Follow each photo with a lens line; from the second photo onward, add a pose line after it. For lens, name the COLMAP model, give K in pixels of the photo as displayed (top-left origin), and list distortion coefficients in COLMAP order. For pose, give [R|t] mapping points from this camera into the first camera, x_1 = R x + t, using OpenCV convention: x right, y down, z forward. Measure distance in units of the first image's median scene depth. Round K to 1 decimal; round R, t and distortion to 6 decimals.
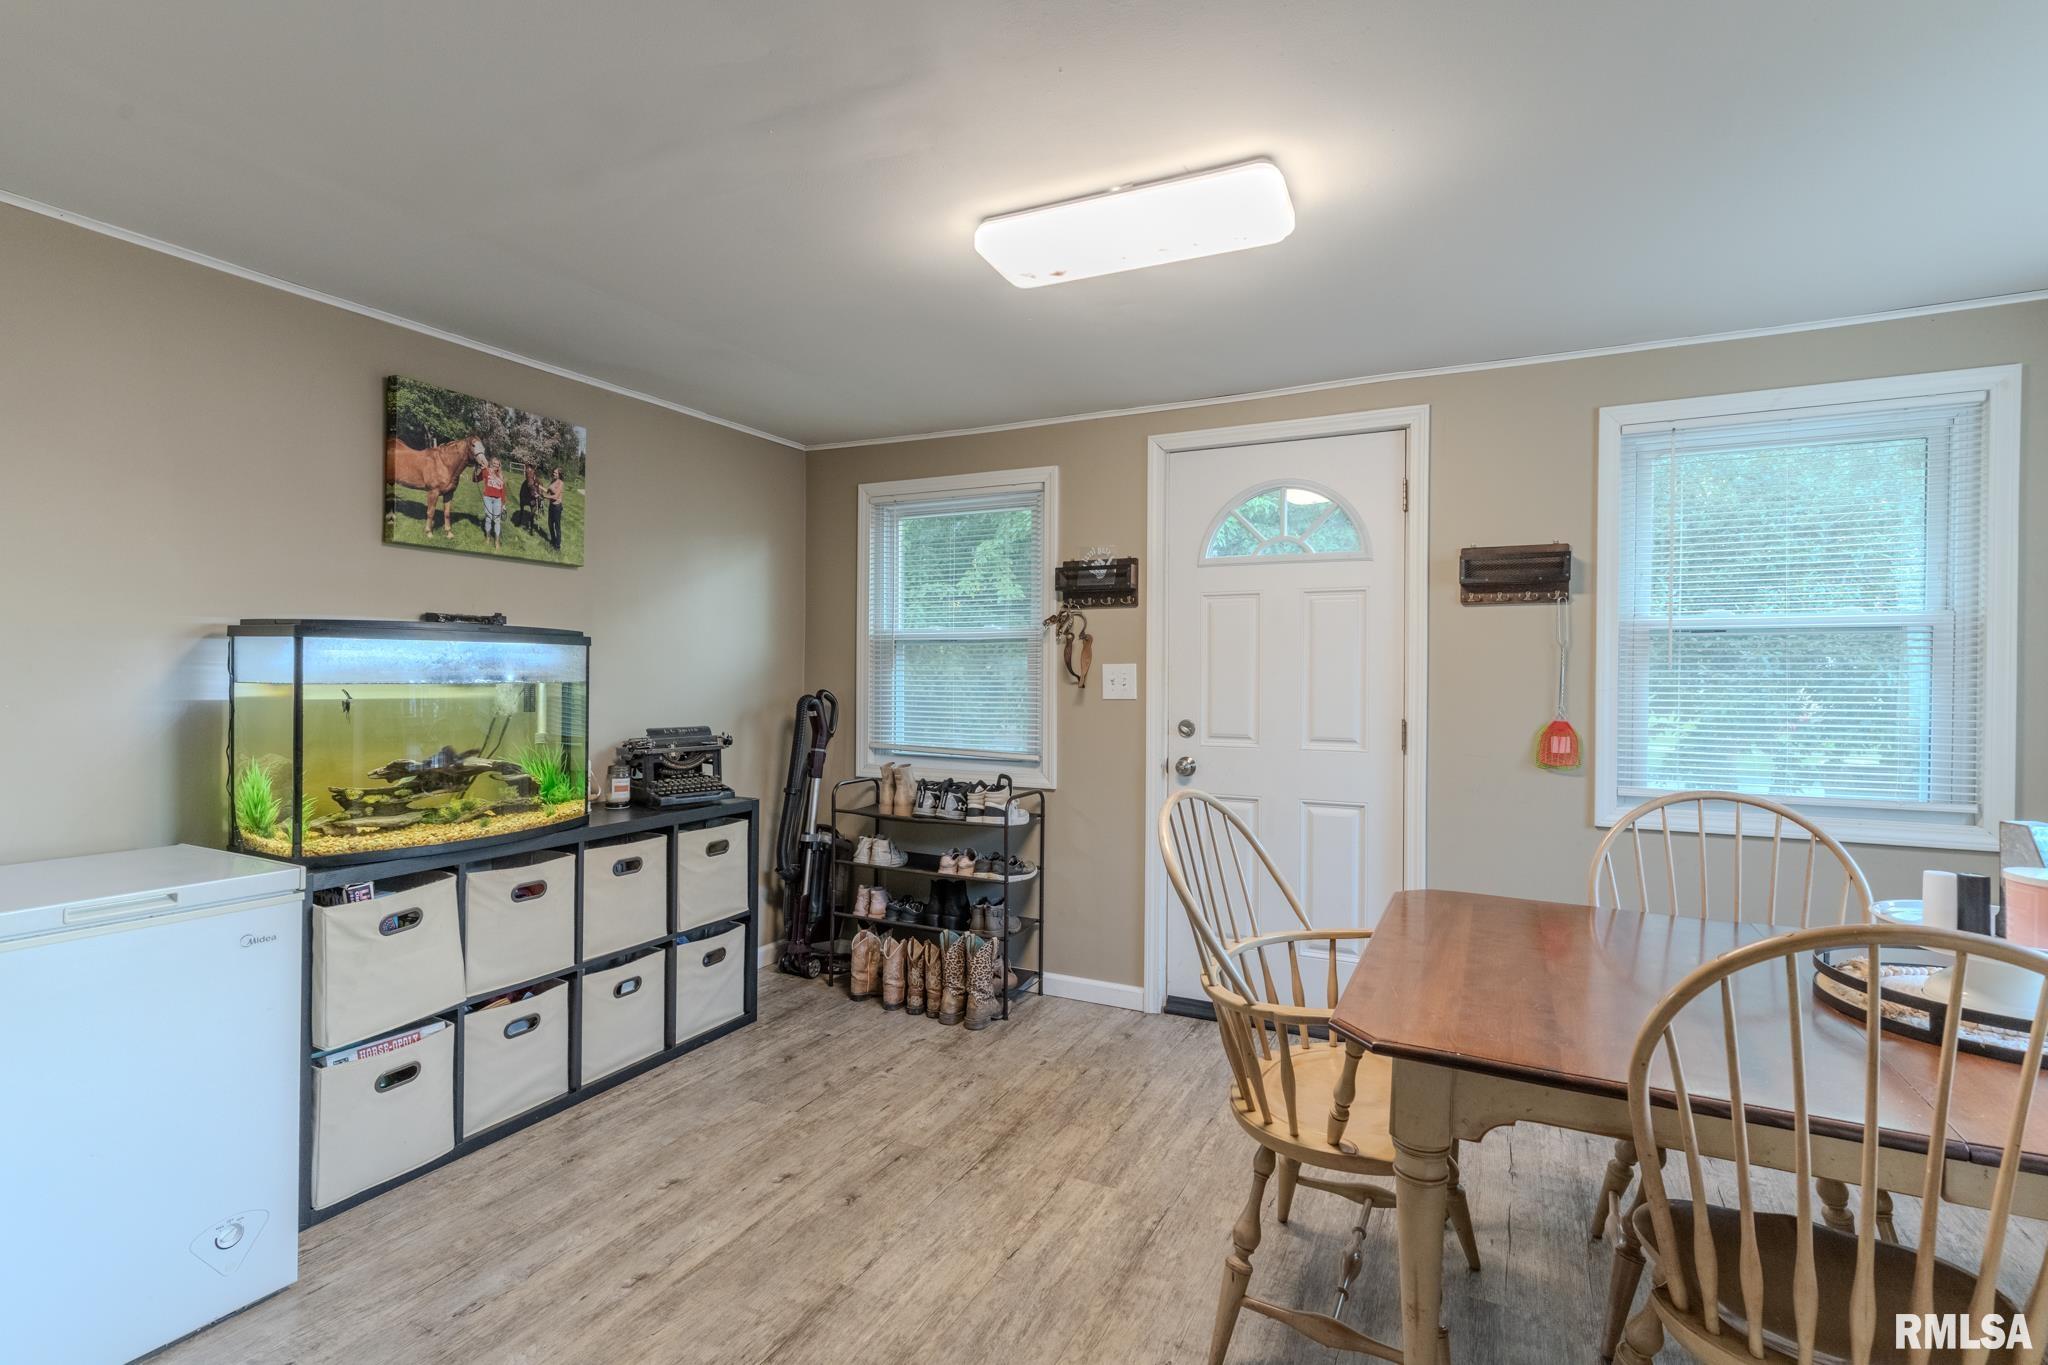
lens RADIAL K [[978.8, 0, 1021.2], [0, 978.8, 673.3], [0, 0, 1]] dist [0.002922, -0.001188]
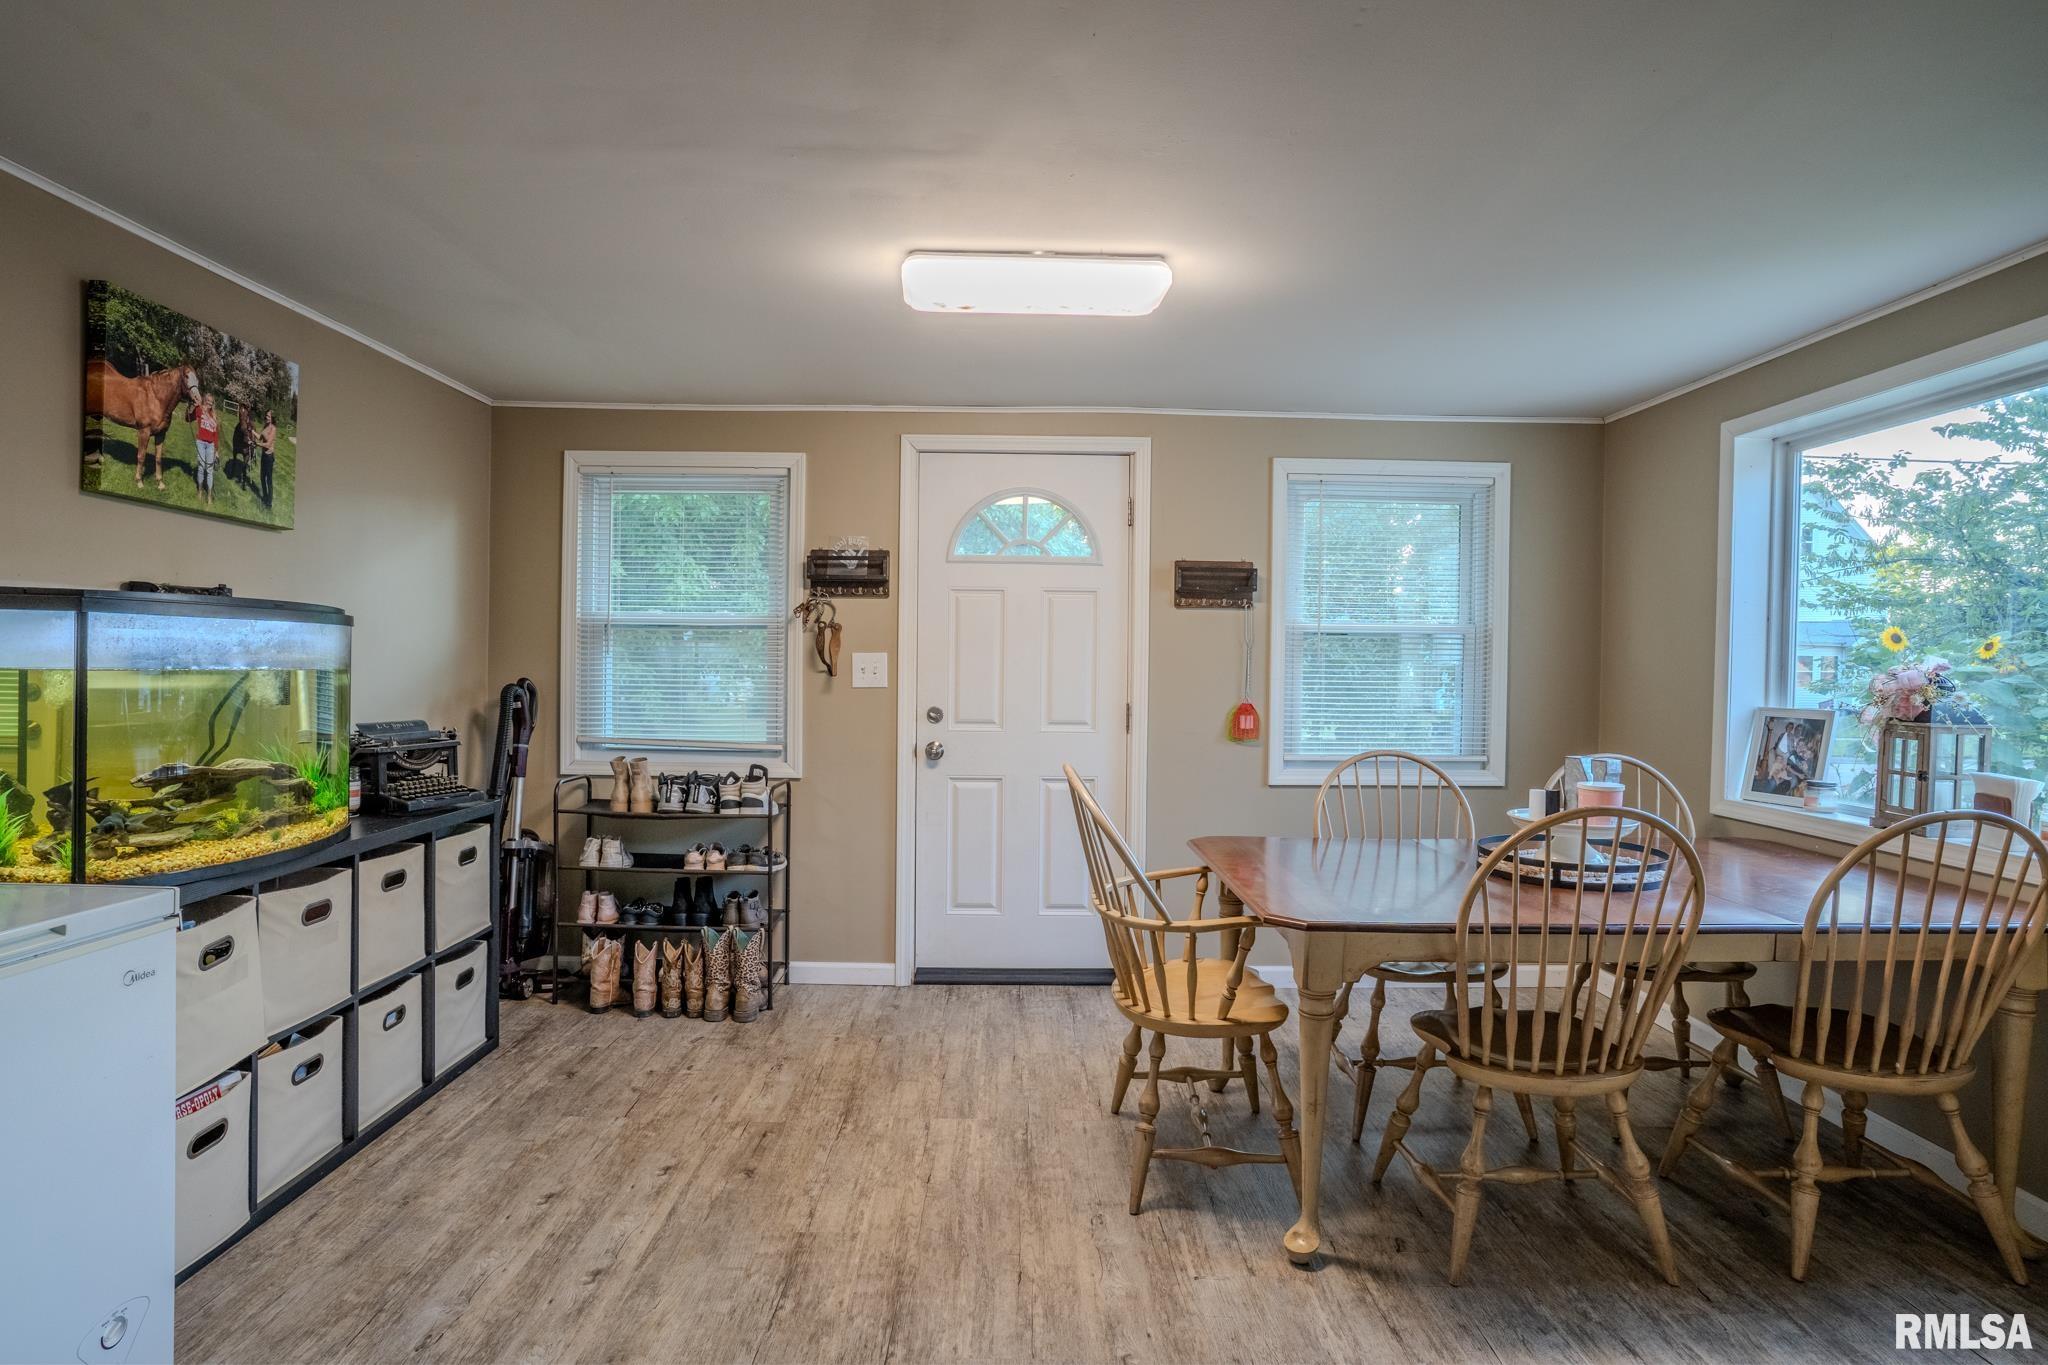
lens RADIAL K [[1061.1, 0, 1036.4], [0, 1061.1, 677.1], [0, 0, 1]] dist [-0.040022, 0.013159]
pose [[0.888351, 0.001024, 0.459164, -0.313595], [-0.008224, 0.999873, 0.013681, -0.001323], [-0.459092, -0.015930, 0.888246, -0.083853]]
